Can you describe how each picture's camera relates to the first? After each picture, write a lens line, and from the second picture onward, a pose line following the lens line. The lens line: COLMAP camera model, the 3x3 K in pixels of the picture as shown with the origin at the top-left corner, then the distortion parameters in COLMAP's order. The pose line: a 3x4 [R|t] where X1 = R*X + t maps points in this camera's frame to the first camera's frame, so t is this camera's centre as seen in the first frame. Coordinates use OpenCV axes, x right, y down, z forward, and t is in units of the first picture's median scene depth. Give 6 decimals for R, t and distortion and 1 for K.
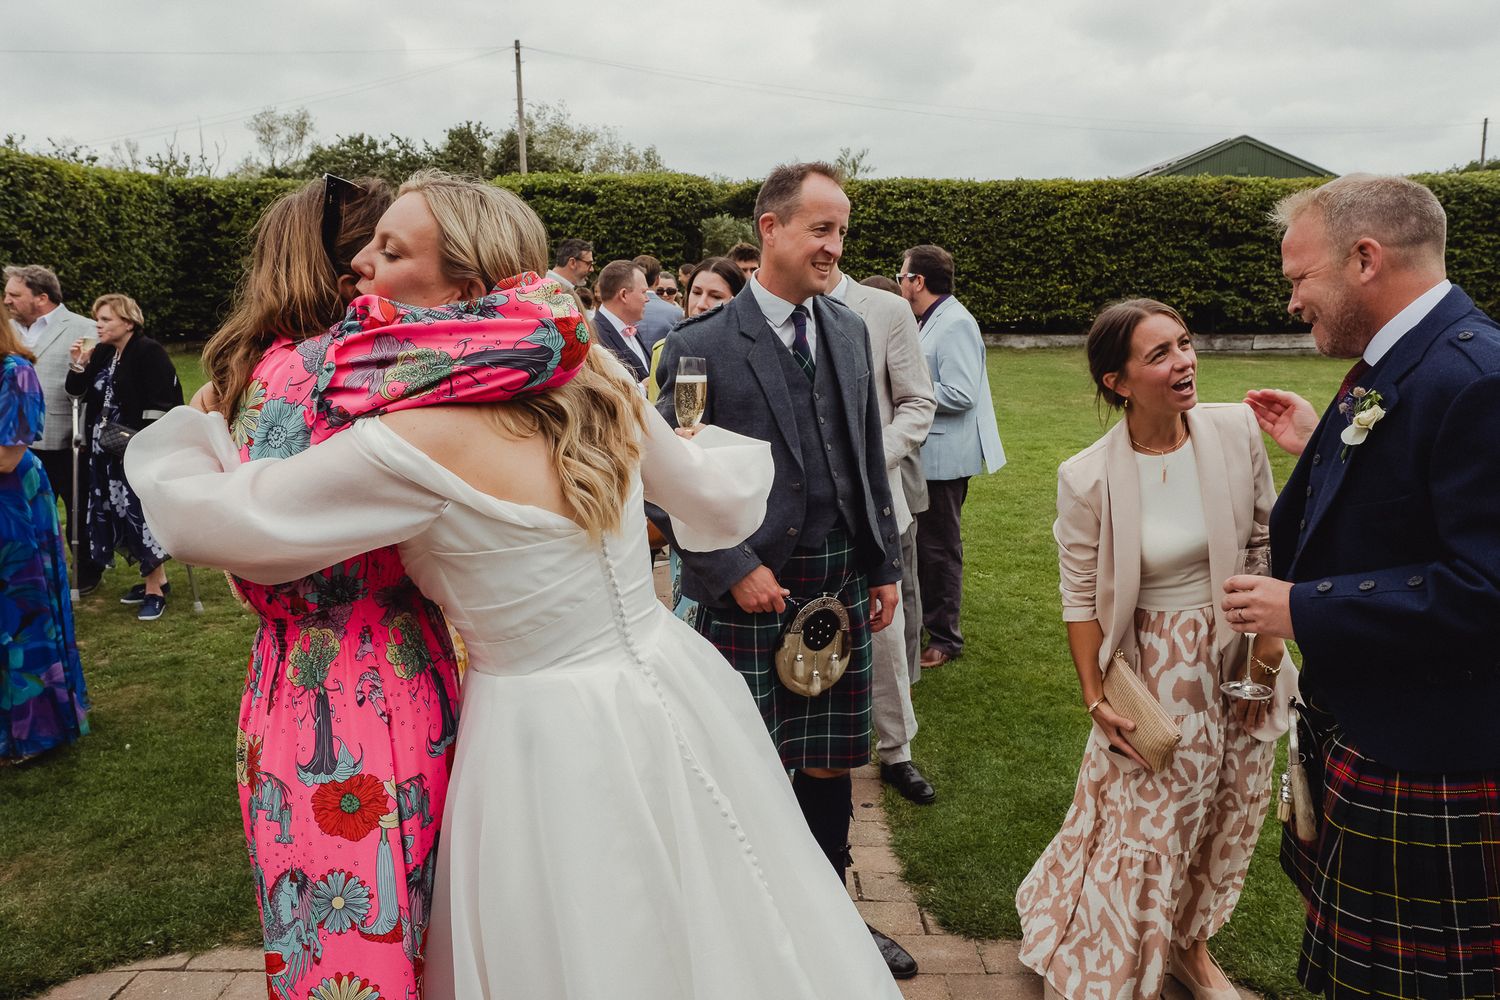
lens RADIAL K [[1099.9, 0, 751.1], [0, 1099.9, 505.8], [0, 0, 1]] dist [-0.004960, 0.008858]
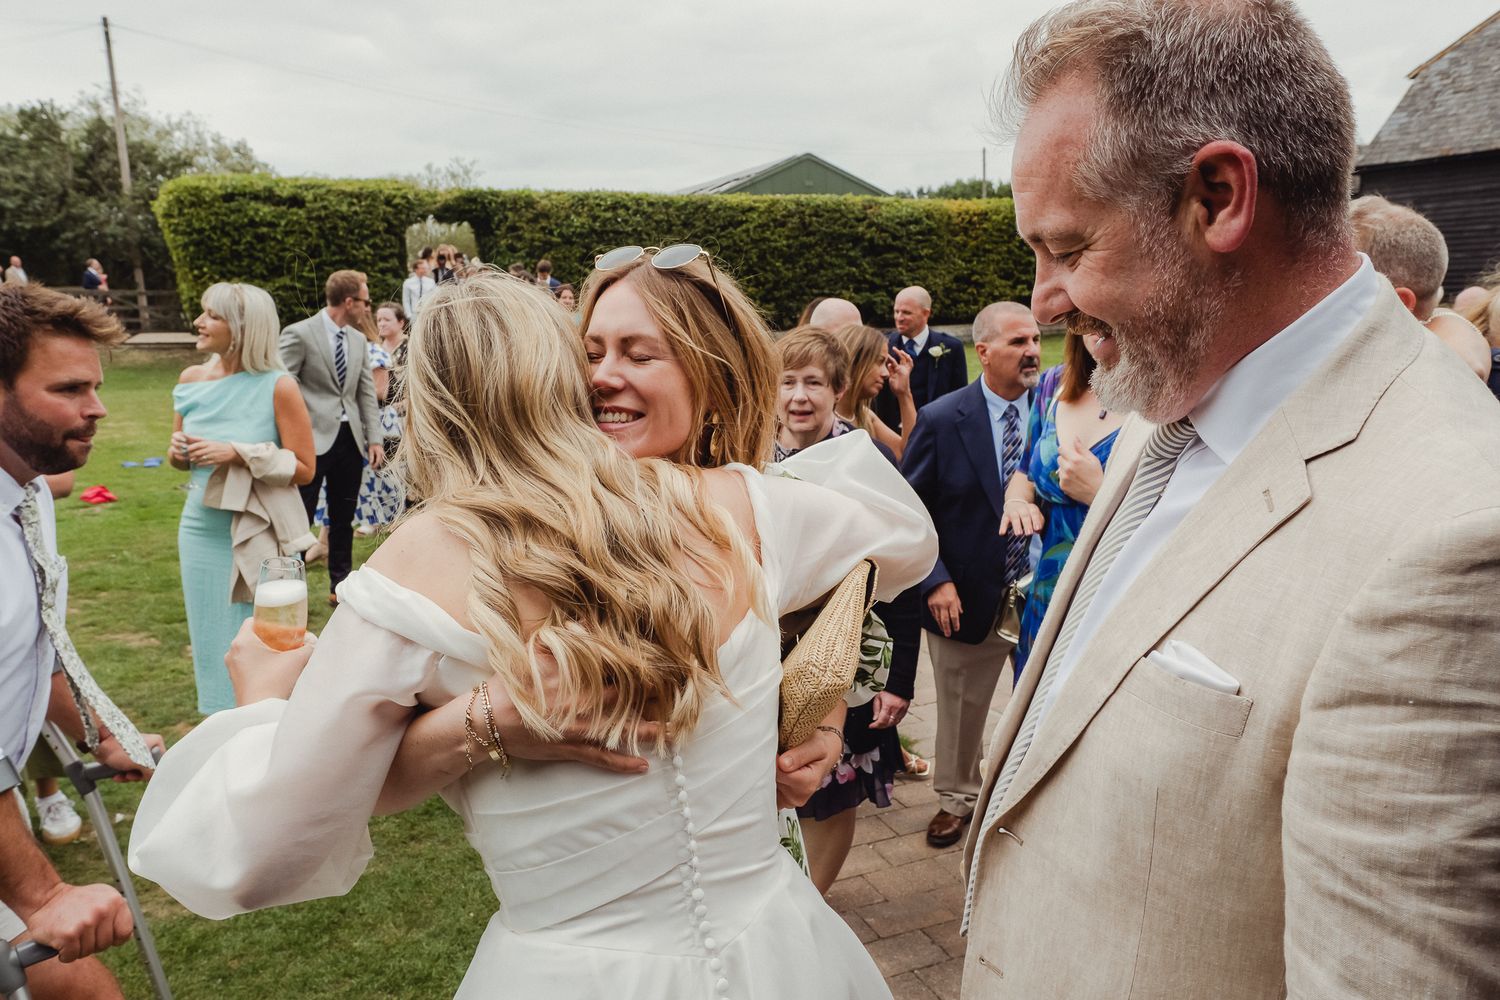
lens RADIAL K [[1099.9, 0, 751.8], [0, 1099.9, 493.2], [0, 0, 1]] dist [-0.004960, 0.008858]
pose [[0.918025, -0.078522, 0.388671, -0.175304], [0.081929, 0.996607, 0.007828, 0.001054], [-0.387967, 0.024657, 0.921343, -0.042060]]
